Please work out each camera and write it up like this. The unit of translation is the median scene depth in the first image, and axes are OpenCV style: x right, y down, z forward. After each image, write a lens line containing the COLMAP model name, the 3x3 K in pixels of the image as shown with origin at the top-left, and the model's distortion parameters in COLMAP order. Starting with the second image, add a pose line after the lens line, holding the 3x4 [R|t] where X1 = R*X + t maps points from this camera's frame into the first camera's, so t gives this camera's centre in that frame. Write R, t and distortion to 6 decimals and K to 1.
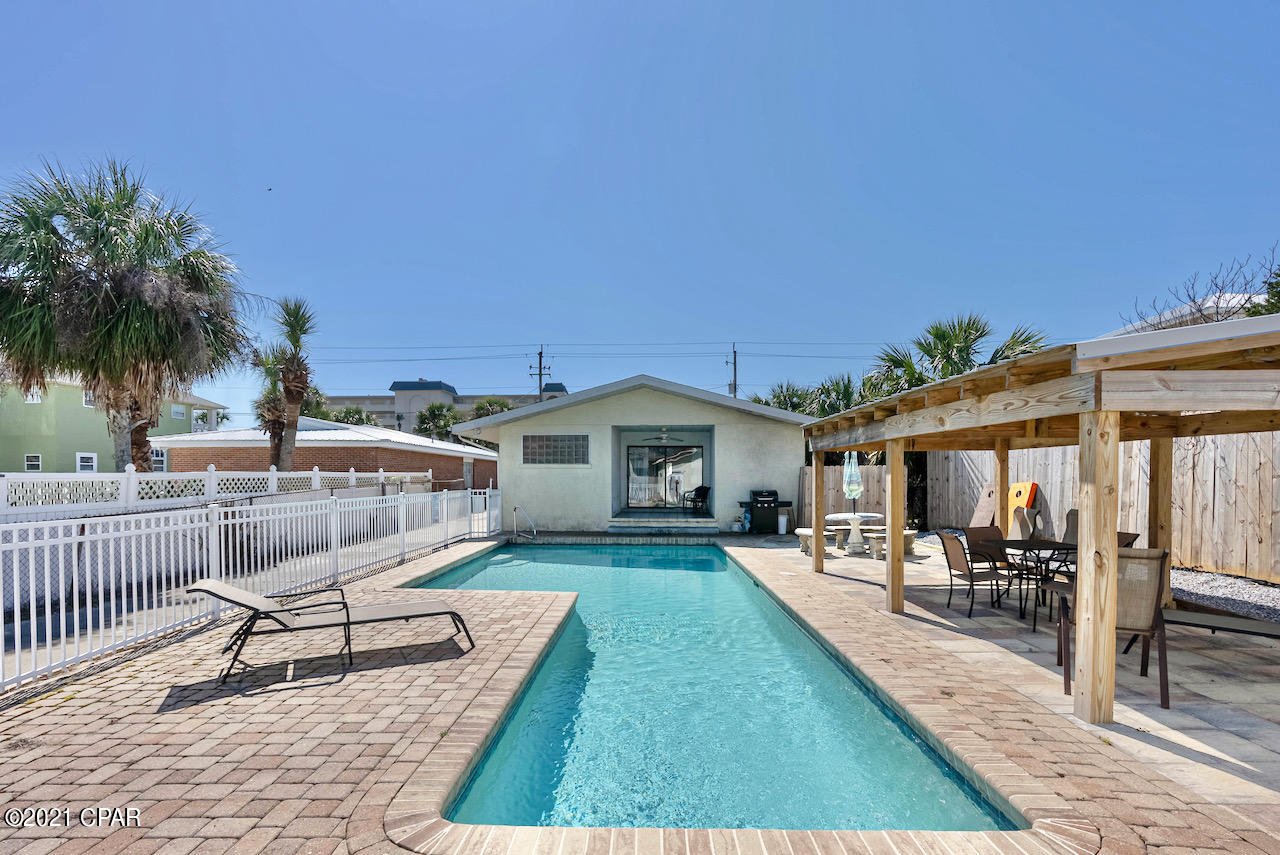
lens RADIAL K [[600.4, 0, 637.7], [0, 600.4, 481.0], [0, 0, 1]] dist [-0.008489, 0.002481]
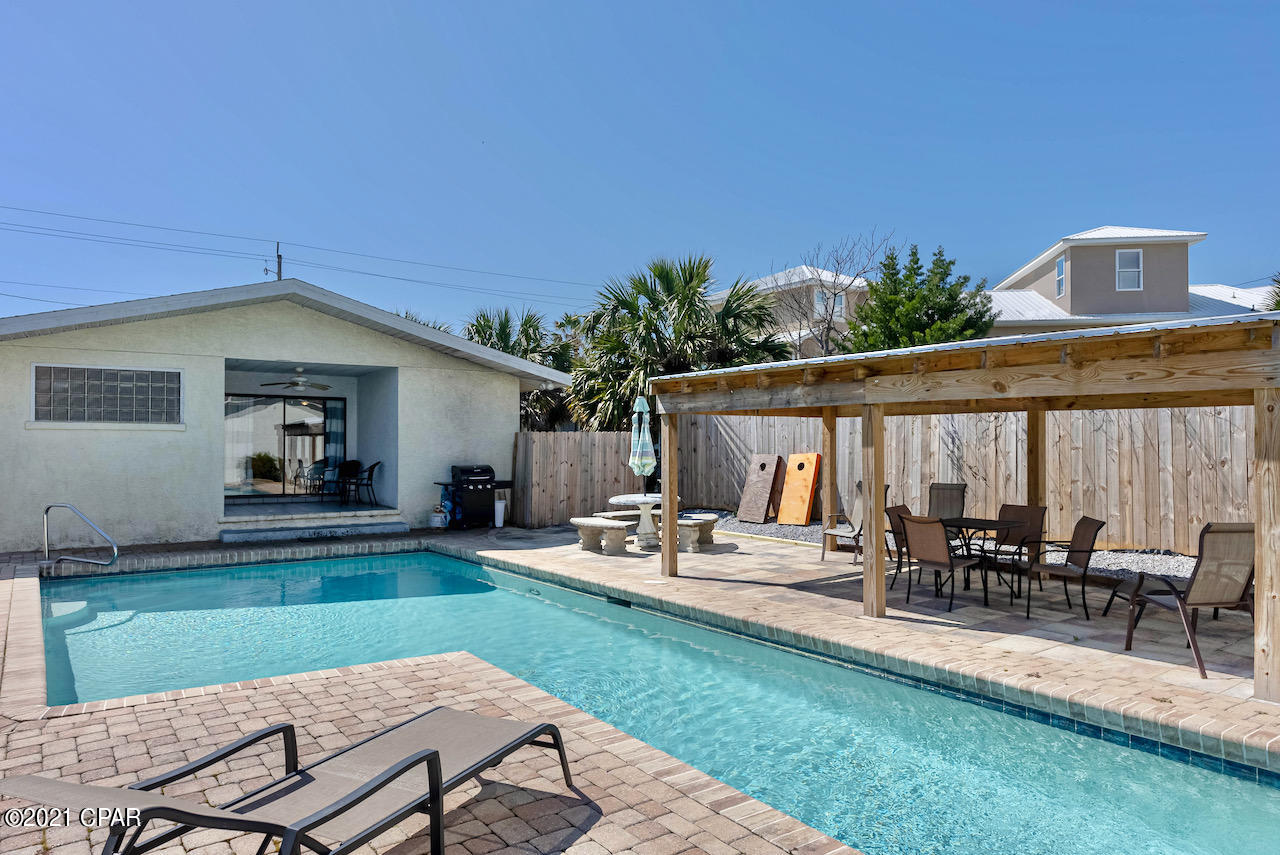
lens RADIAL K [[817.5, 0, 645.3], [0, 817.5, 433.9], [0, 0, 1]] dist [0.000861, -0.001528]
pose [[0.798217, 0.009253, 0.602300, -0.207840], [0.001750, 0.999842, -0.017679, -0.004071], [-0.602368, 0.015166, 0.798074, 0.125918]]
